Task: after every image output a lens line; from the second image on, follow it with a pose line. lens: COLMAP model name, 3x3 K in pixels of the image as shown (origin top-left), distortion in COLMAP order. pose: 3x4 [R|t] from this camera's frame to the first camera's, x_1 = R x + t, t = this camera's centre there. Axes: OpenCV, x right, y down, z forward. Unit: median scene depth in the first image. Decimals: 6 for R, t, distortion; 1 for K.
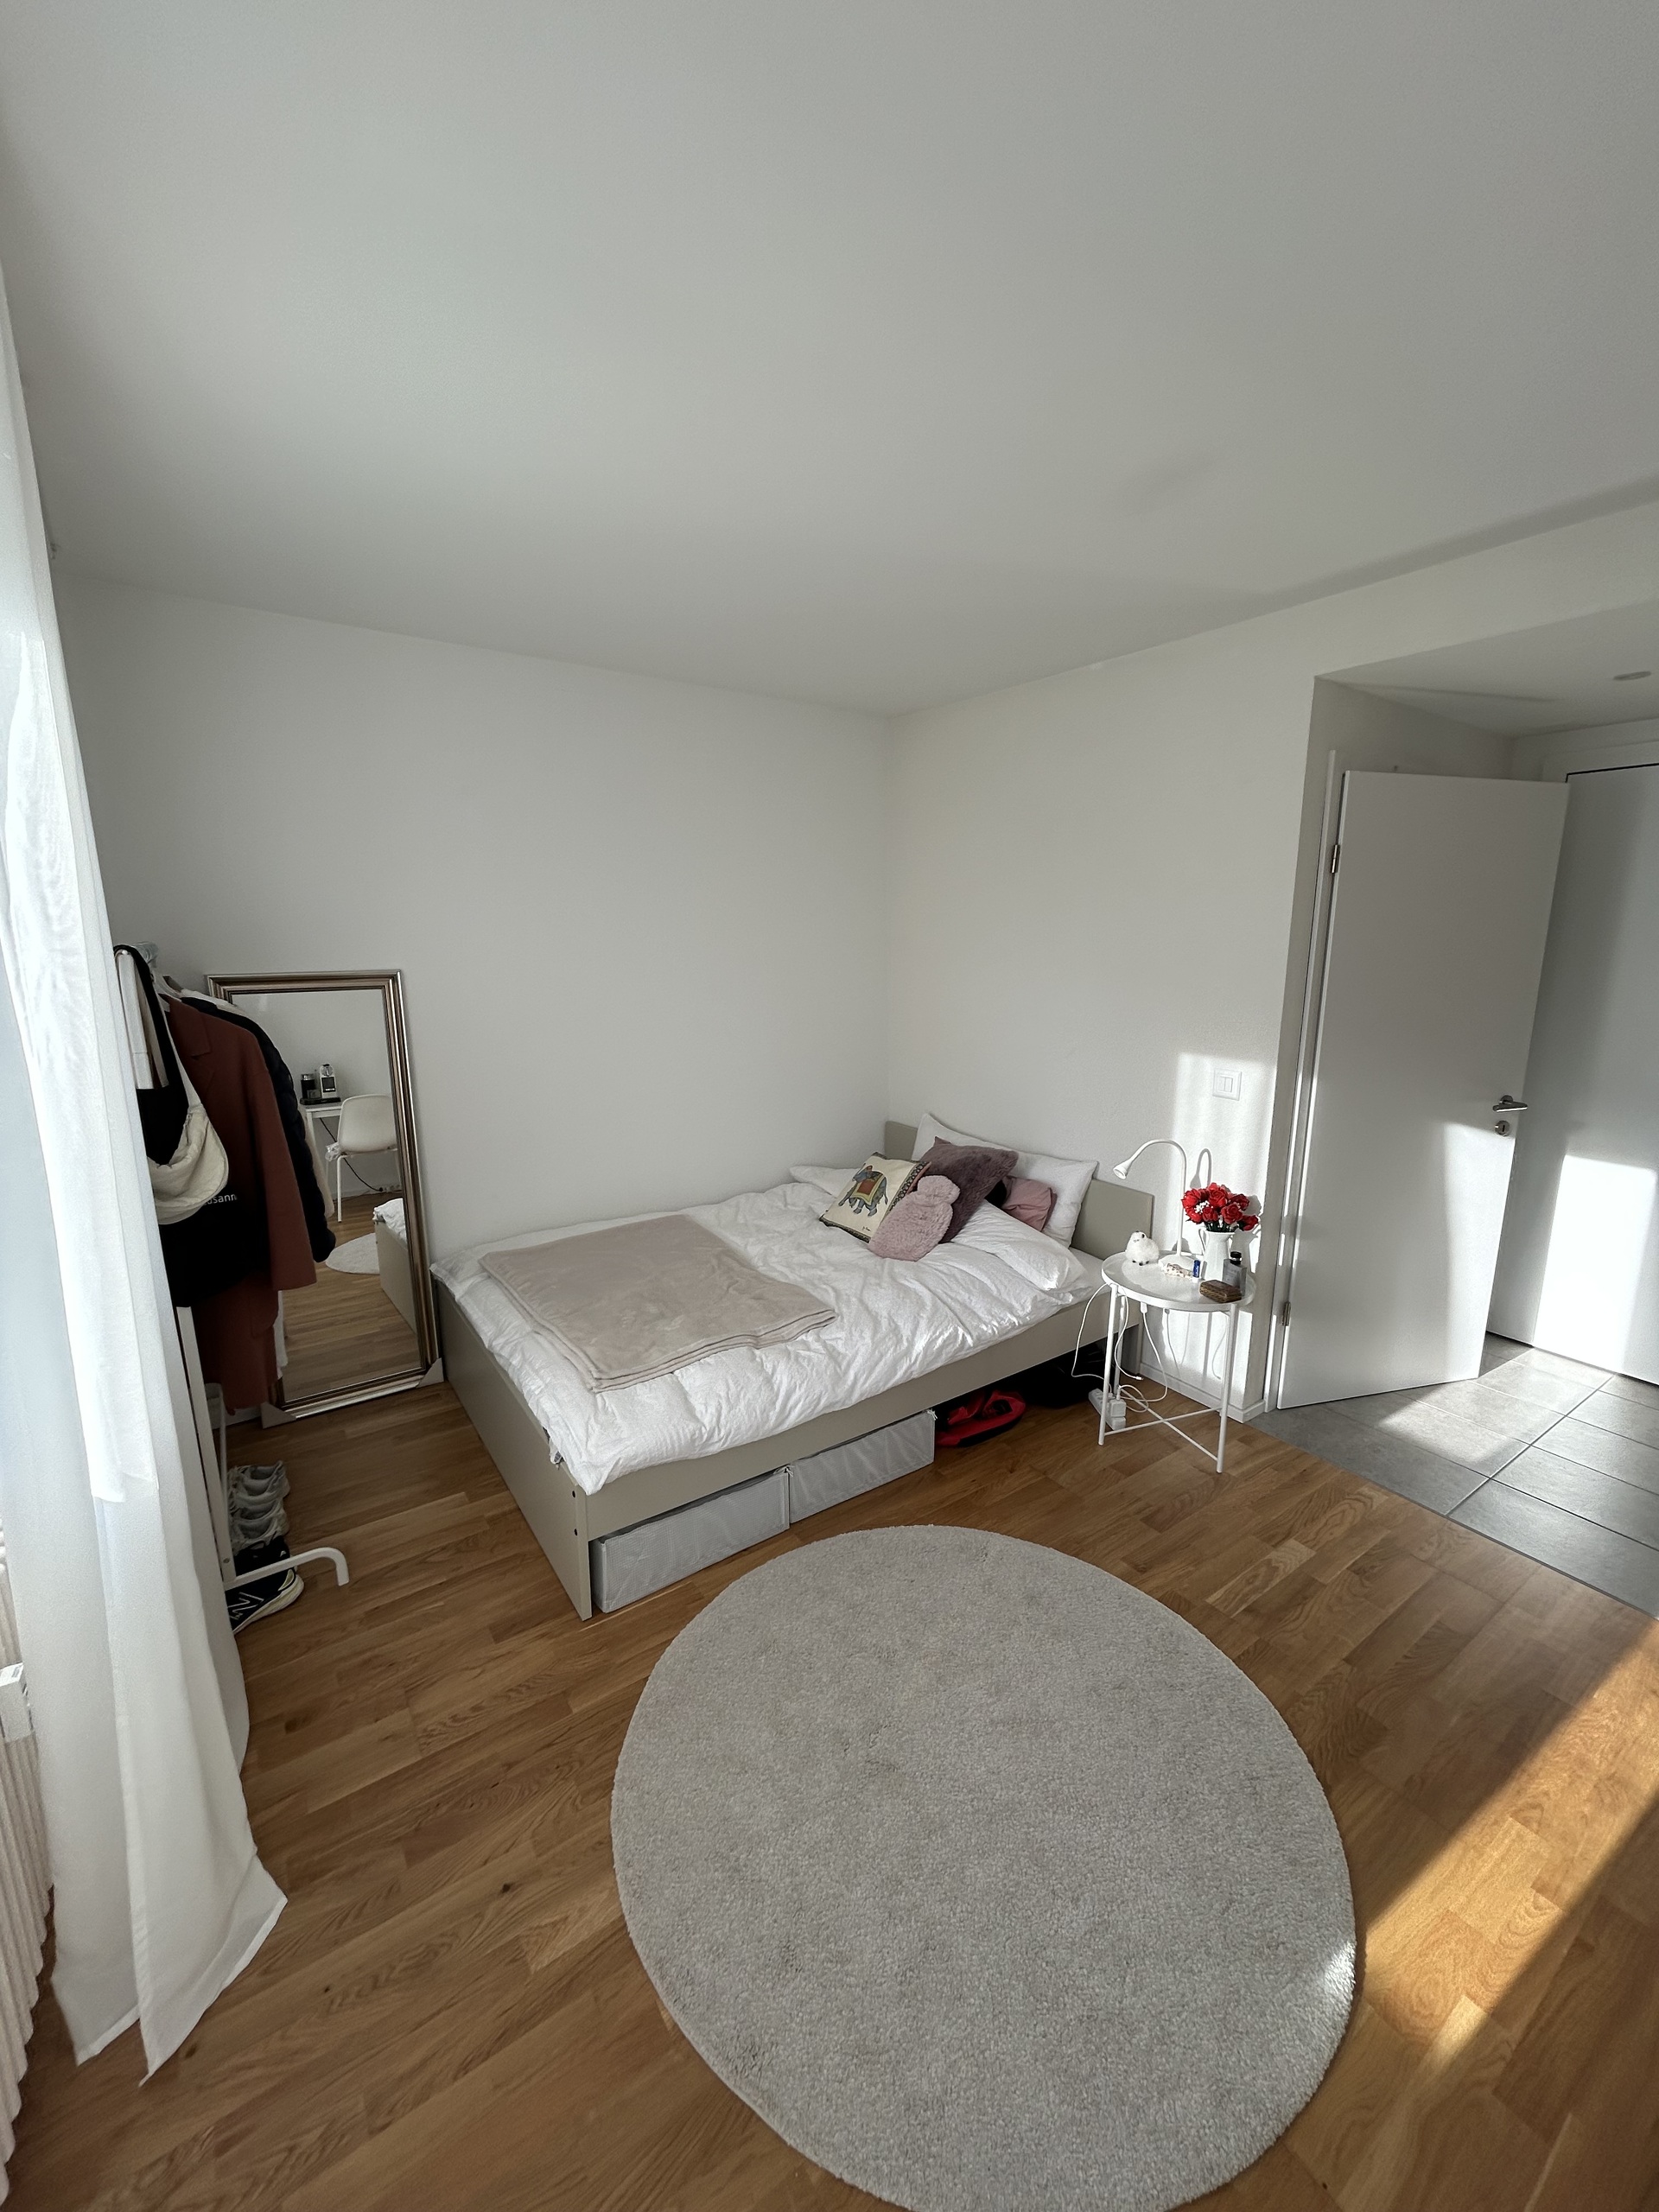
lens RADIAL K [[895.9, 0, 832.4], [0, 895.9, 1104.4], [0, 0, 1]] dist [0.003660, 0.000548]
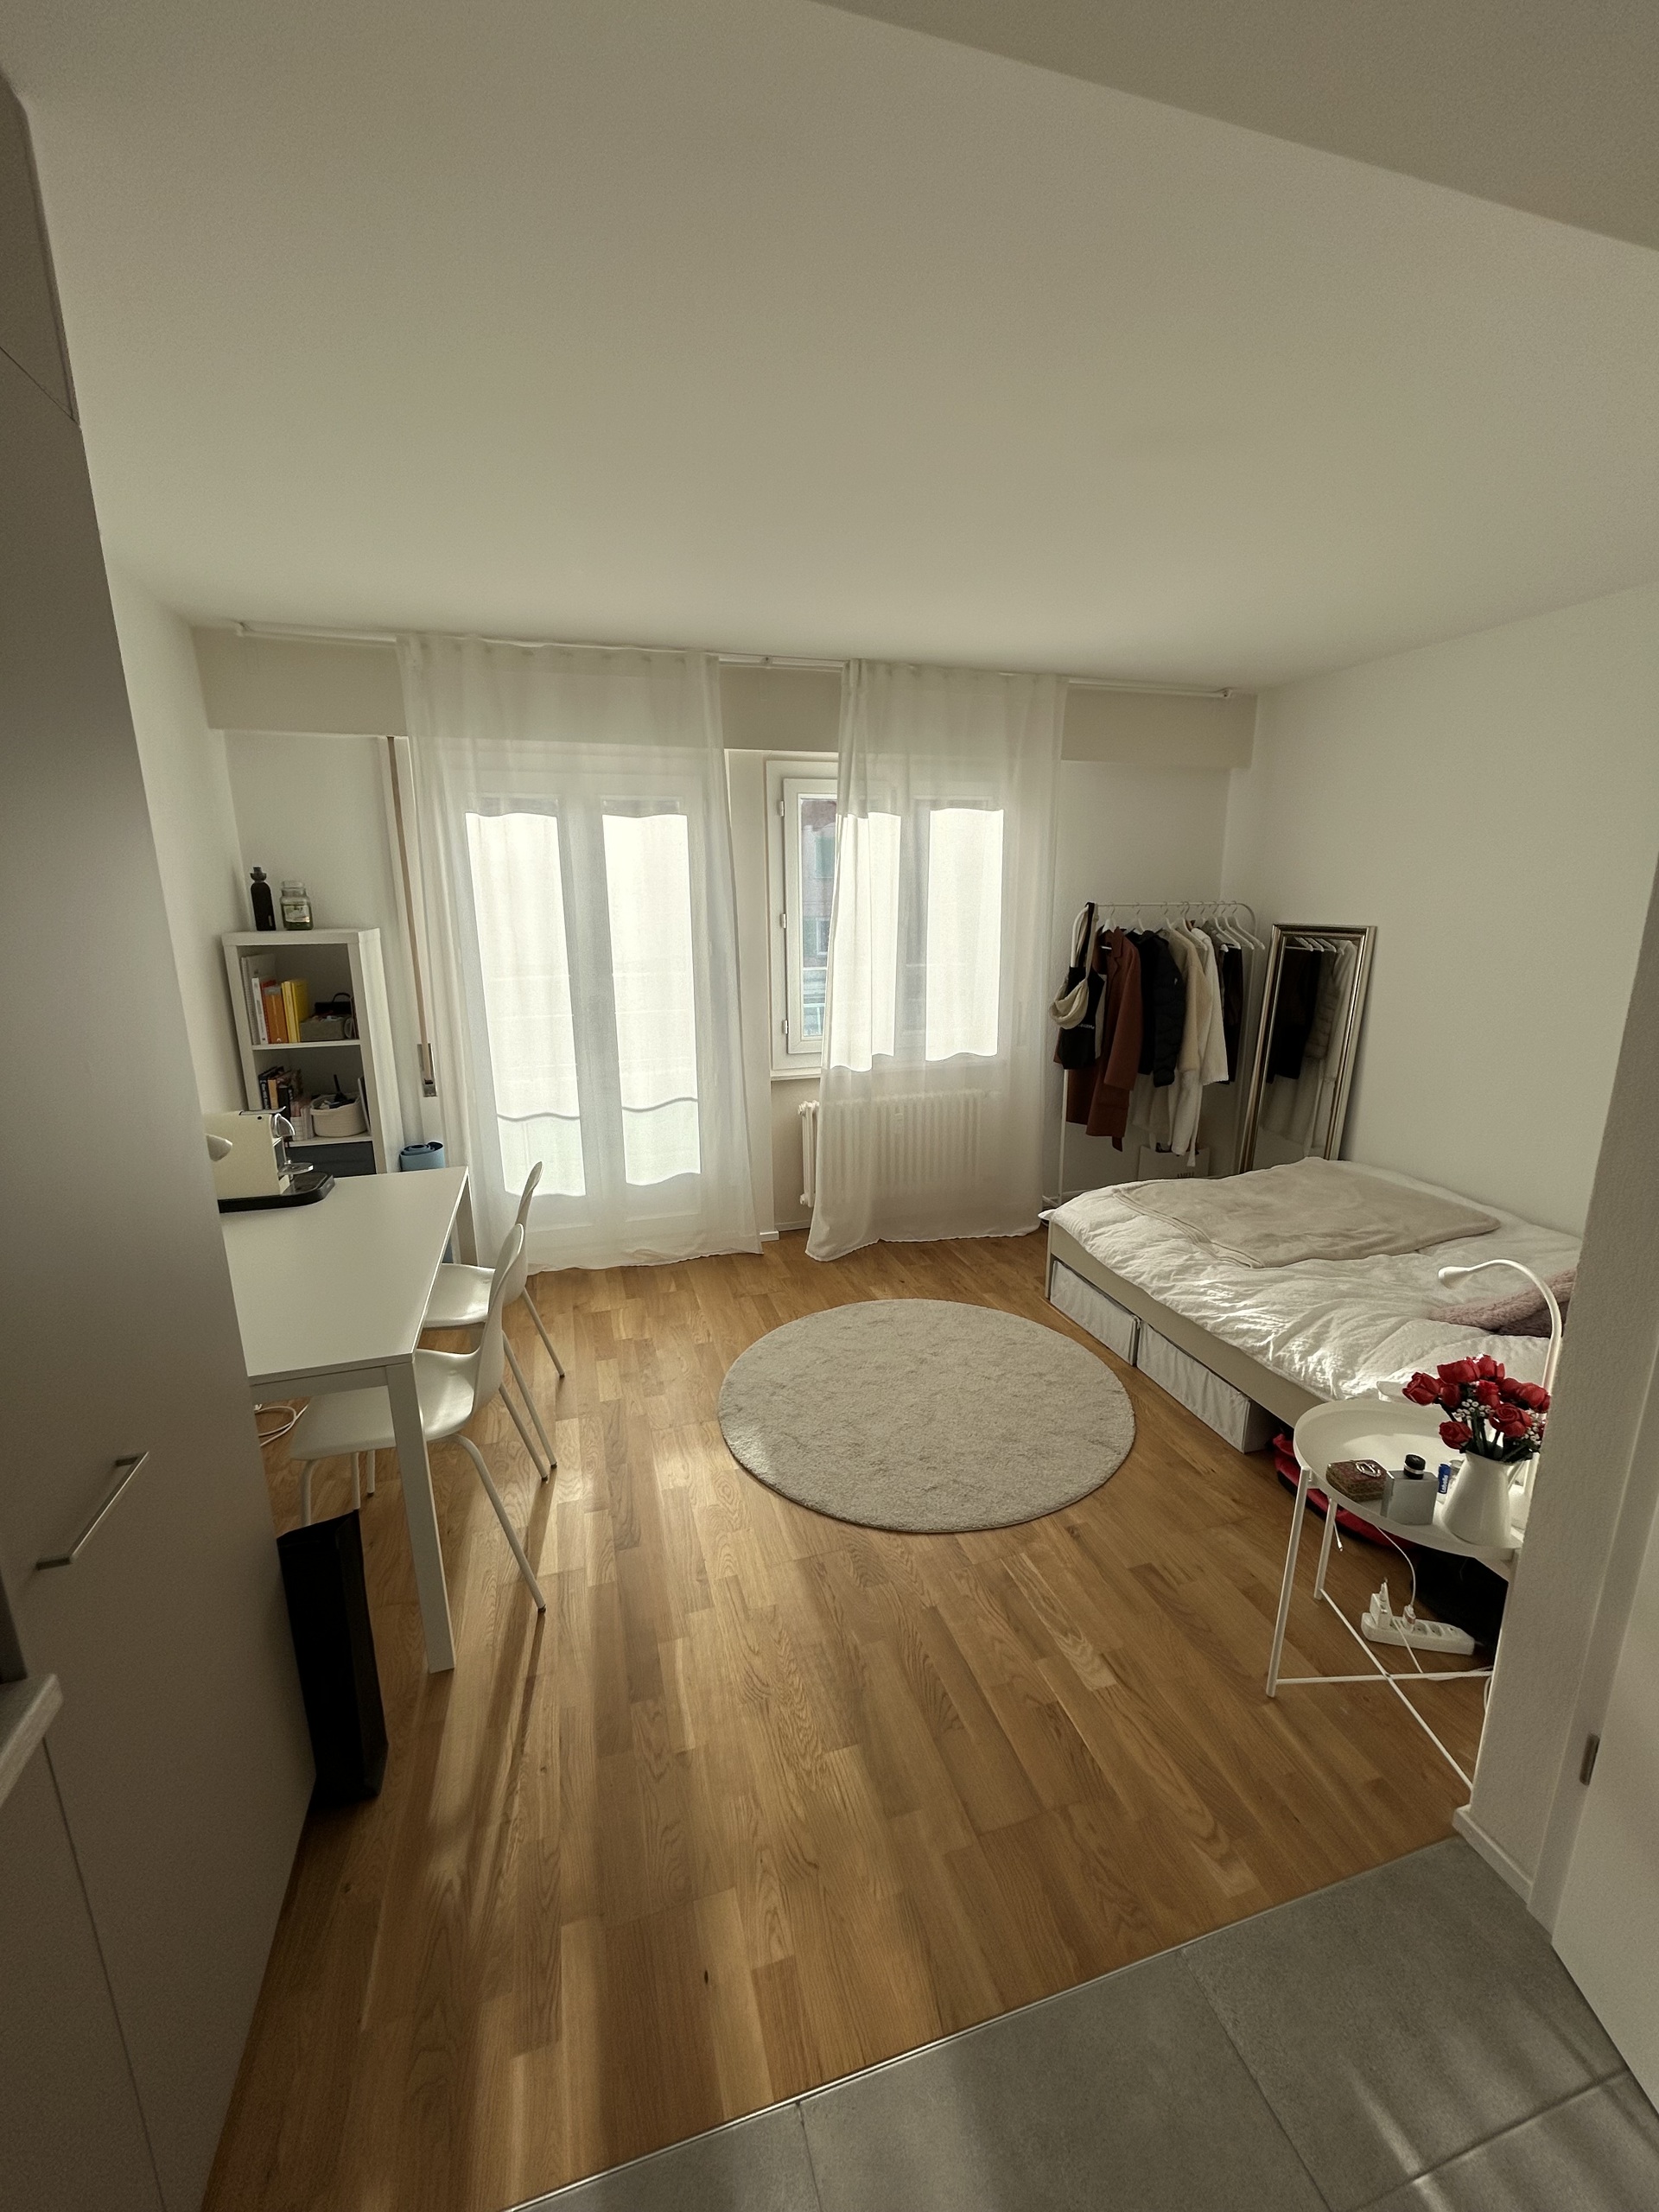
lens RADIAL K [[895.9, 0, 832.2], [0, 895.9, 1106.2], [0, 0, 1]] dist [0.003660, 0.000548]
pose [[-0.295578, 0.235313, -0.925884, 1.167854], [-0.181238, 0.937775, 0.296193, -0.174232], [0.937970, 0.255353, -0.234538, 0.802785]]
